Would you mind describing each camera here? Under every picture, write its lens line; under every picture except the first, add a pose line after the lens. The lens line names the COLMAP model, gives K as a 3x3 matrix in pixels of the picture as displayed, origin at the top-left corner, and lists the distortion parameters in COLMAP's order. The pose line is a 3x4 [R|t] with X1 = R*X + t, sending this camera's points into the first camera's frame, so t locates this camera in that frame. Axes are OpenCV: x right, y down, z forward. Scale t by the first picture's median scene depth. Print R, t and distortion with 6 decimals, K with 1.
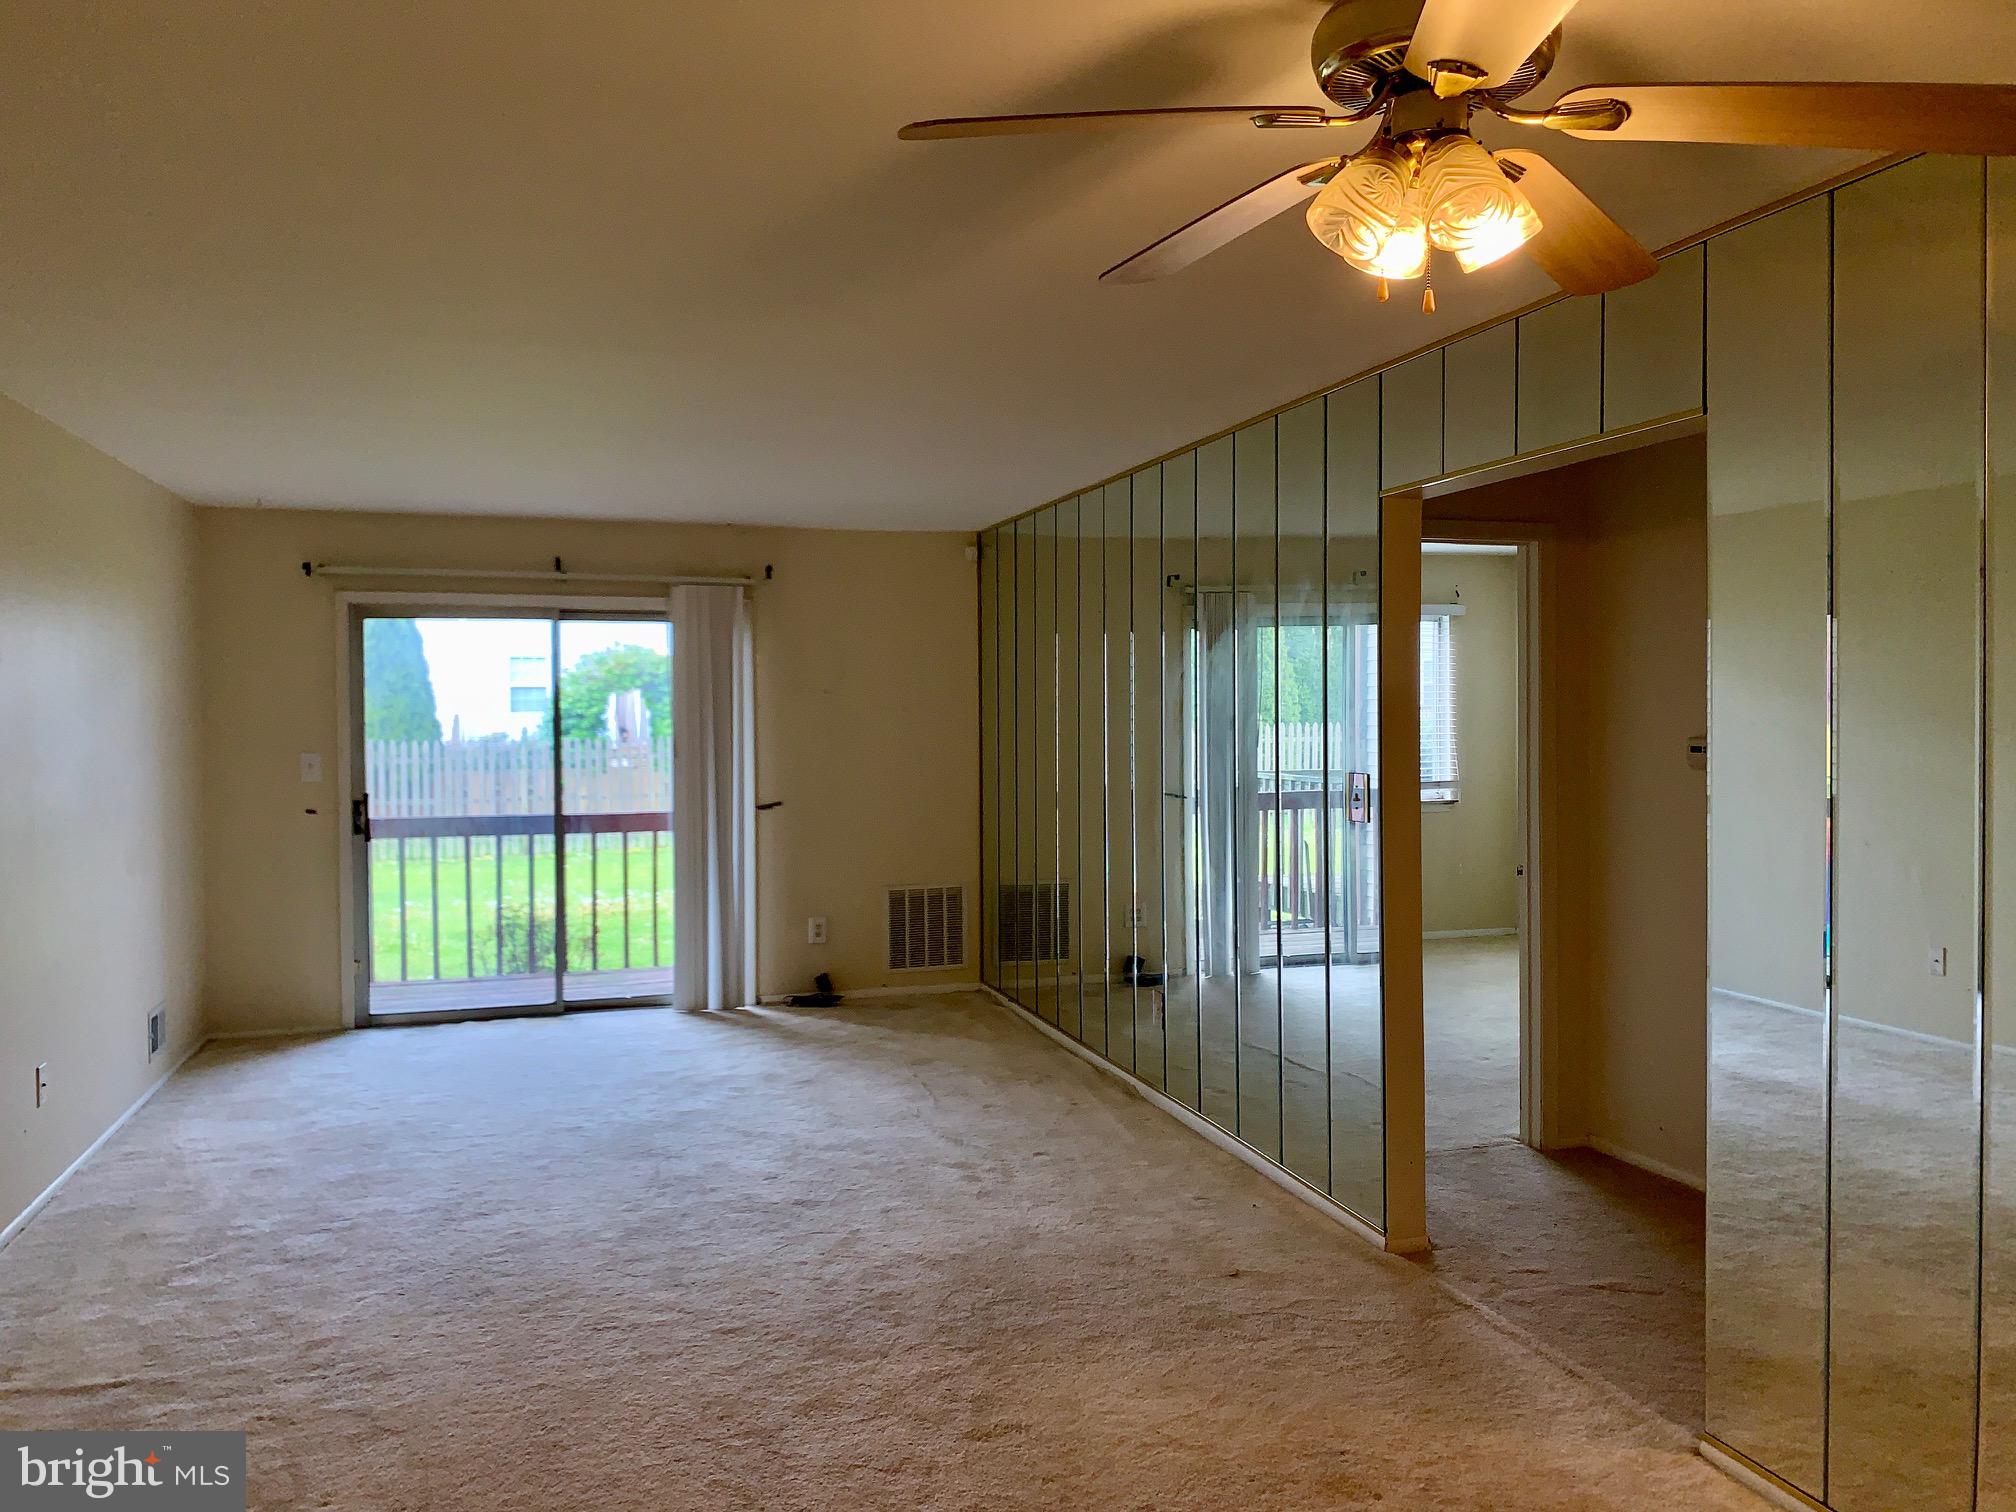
lens RADIAL K [[1536.4, 0, 1024.7], [0, 1536.4, 721.8], [0, 0, 1]] dist [0.028309, -0.063095]
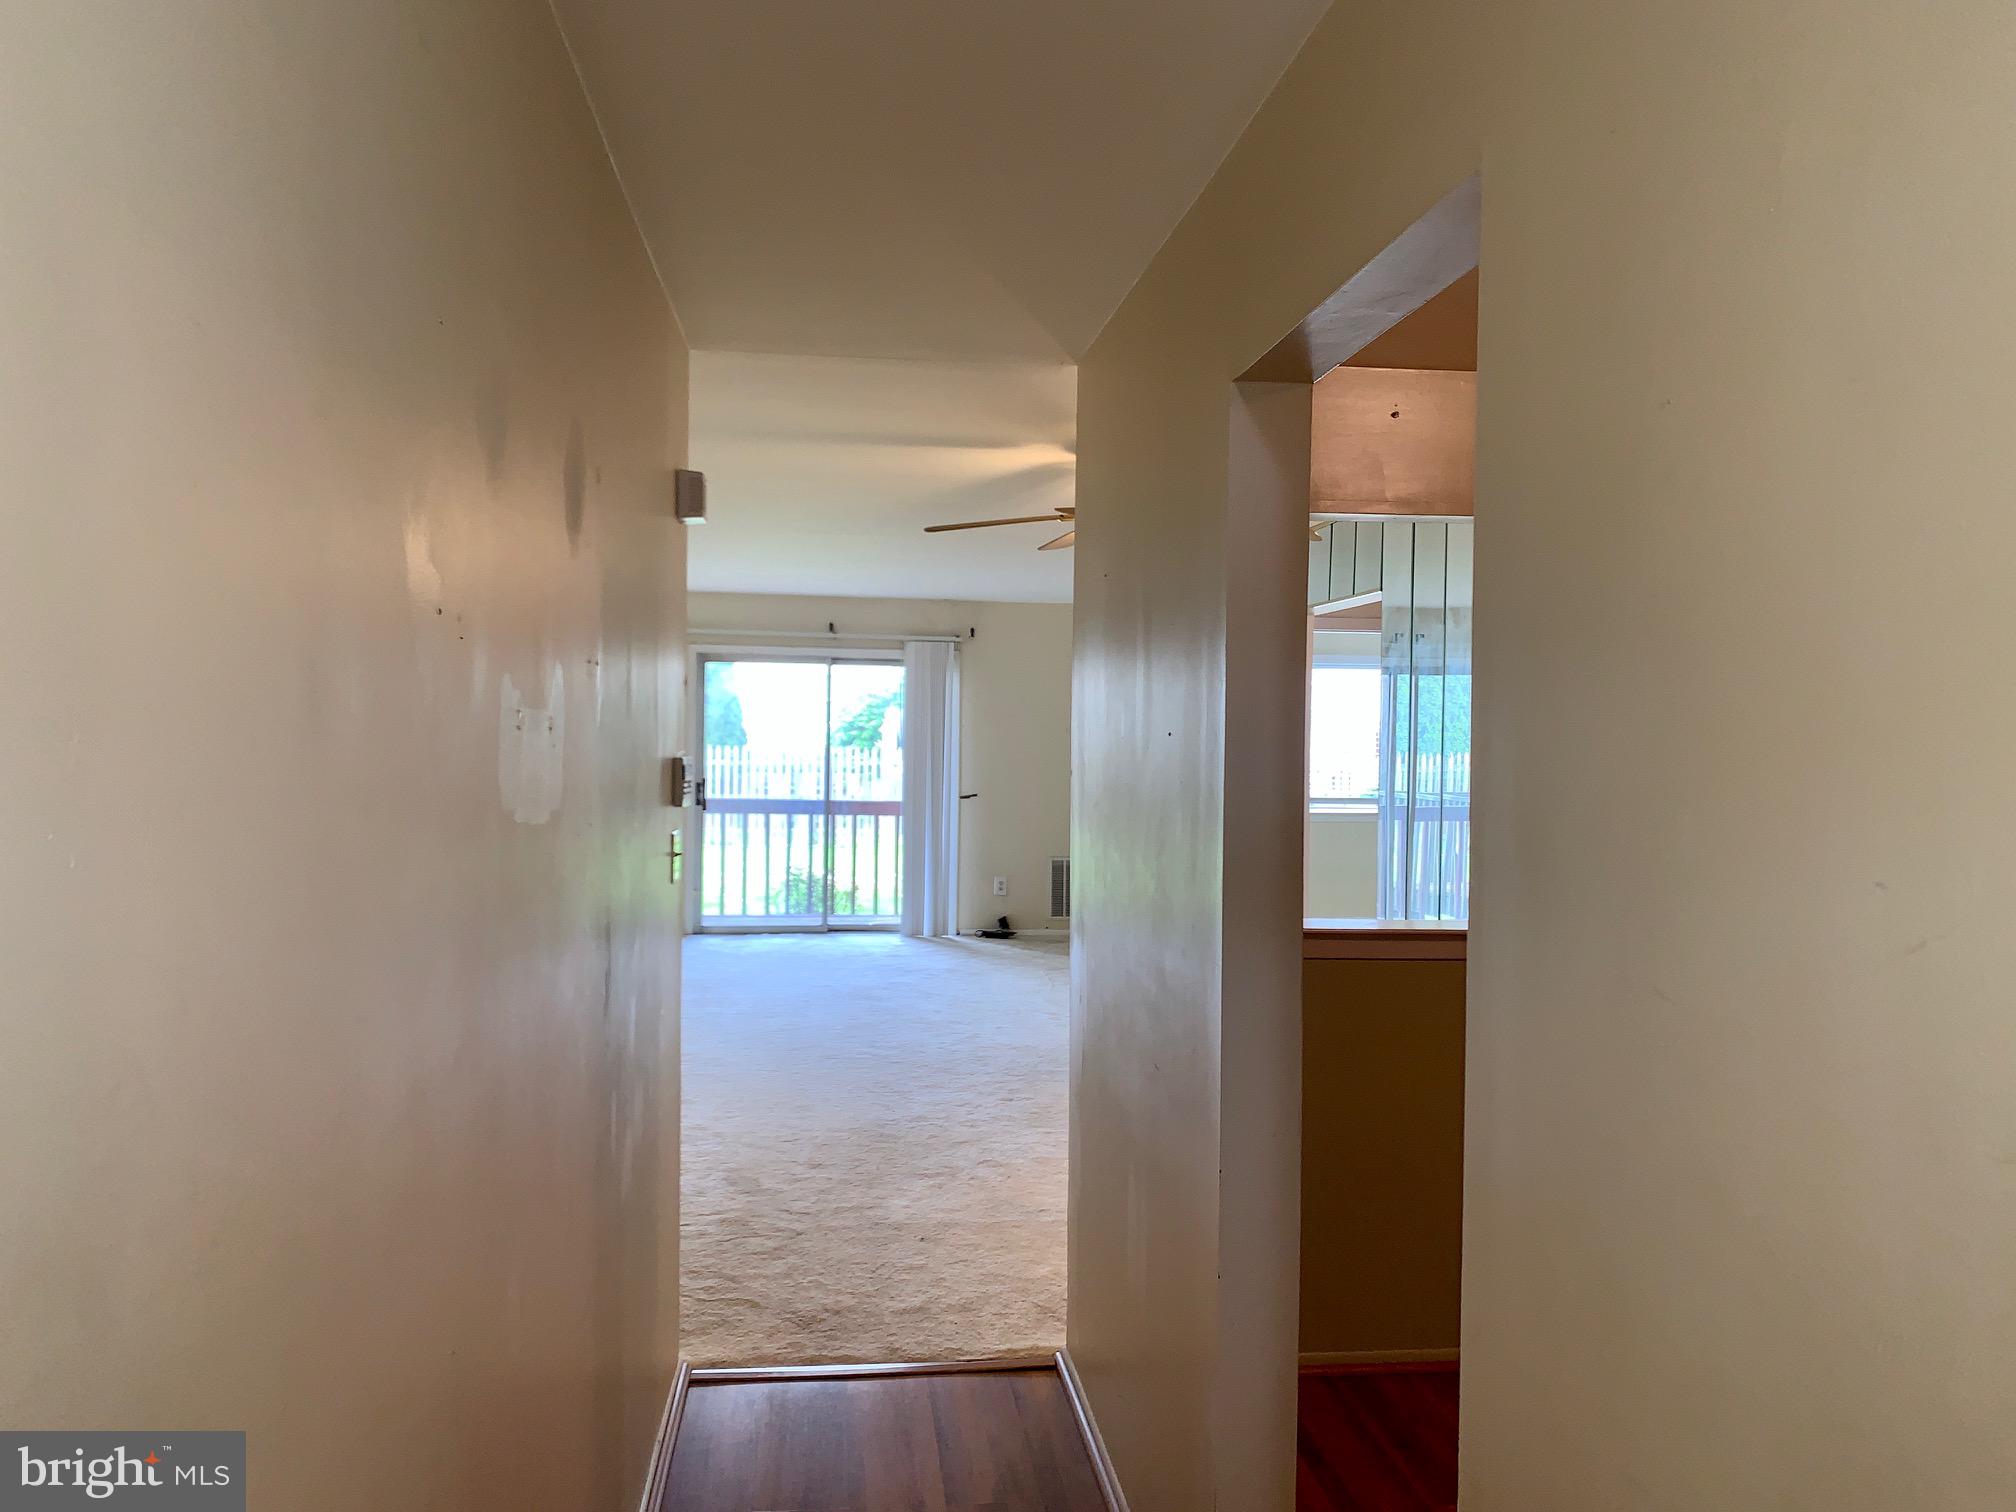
lens RADIAL K [[1536.4, 0, 1006.9], [0, 1536.4, 758.9], [0, 0, 1]] dist [0.028309, -0.063095]
pose [[0.981040, 0.029968, -0.191477, 0.131853], [-0.027730, 0.999512, 0.014359, -0.001900], [0.191813, -0.008777, 0.981392, -0.368956]]
